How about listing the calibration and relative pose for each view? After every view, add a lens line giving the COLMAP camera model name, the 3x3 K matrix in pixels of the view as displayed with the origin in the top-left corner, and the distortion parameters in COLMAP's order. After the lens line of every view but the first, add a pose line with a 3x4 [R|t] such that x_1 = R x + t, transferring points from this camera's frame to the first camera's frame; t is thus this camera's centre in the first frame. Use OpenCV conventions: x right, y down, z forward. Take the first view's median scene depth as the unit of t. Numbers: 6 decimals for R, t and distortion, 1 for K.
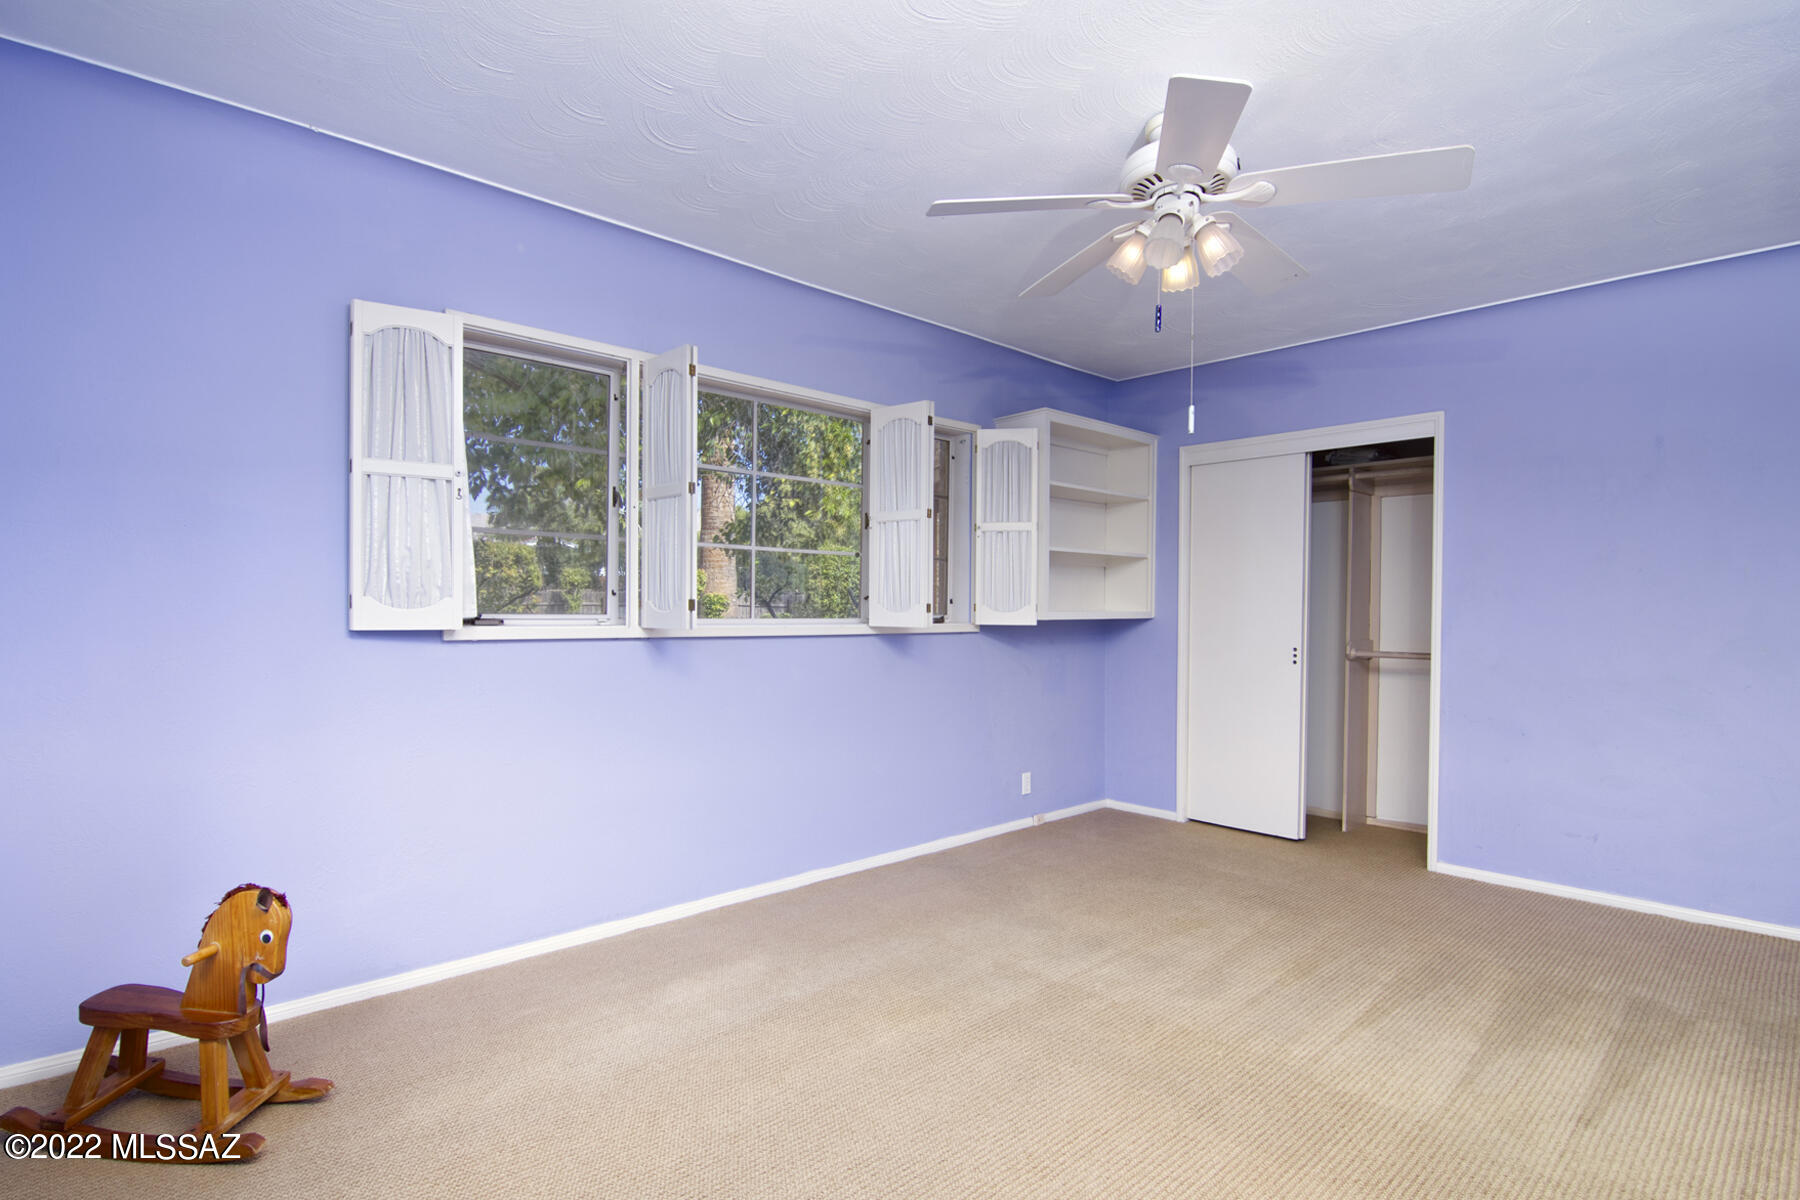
lens RADIAL K [[861.0, 0, 891.7], [0, 861.0, 607.9], [0, 0, 1]] dist [-0.001020, -0.001496]
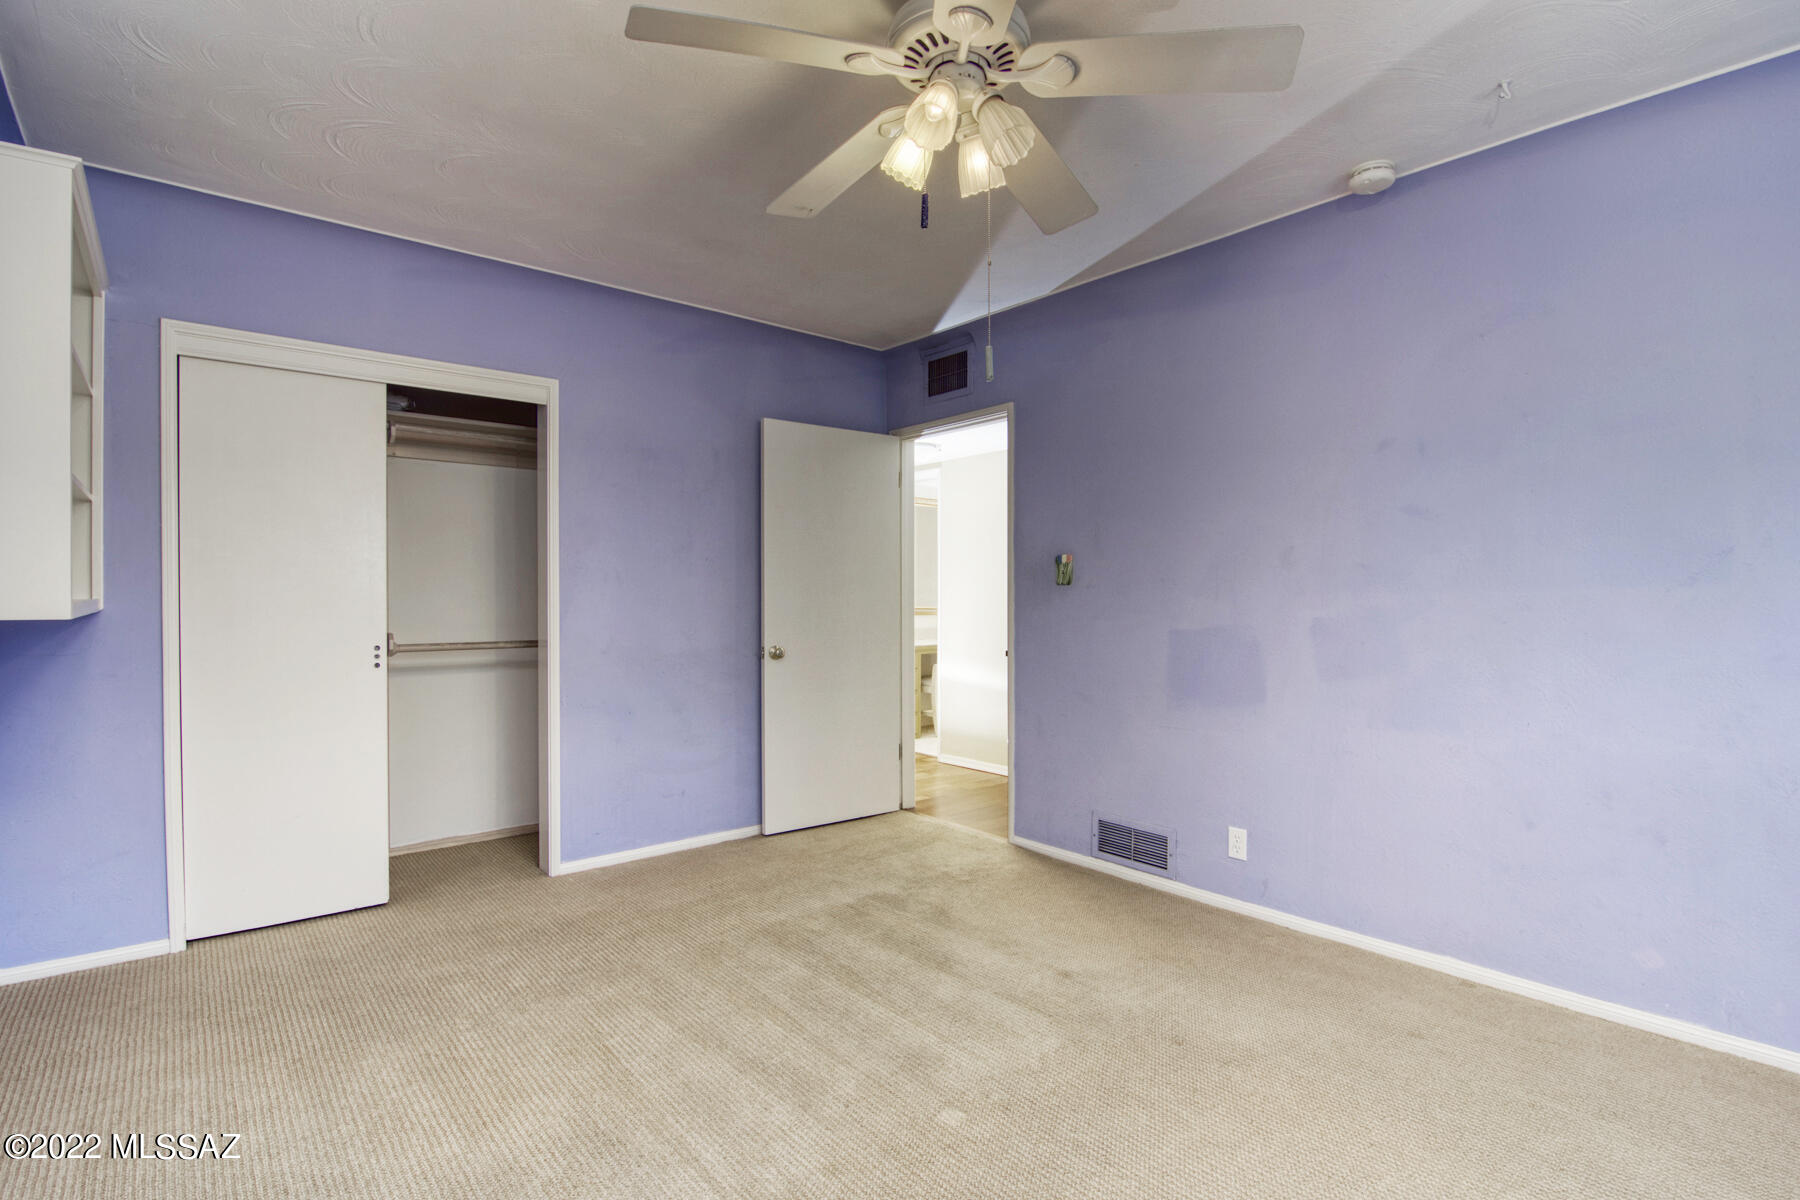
lens RADIAL K [[861.0, 0, 898.0], [0, 861.0, 600.2], [0, 0, 1]] dist [-0.001020, -0.001496]
pose [[0.087374, -0.013265, 0.996087, -0.251908], [0.002682, 0.999911, 0.013081, -0.001396], [-0.996172, 0.001528, 0.087402, 0.536430]]
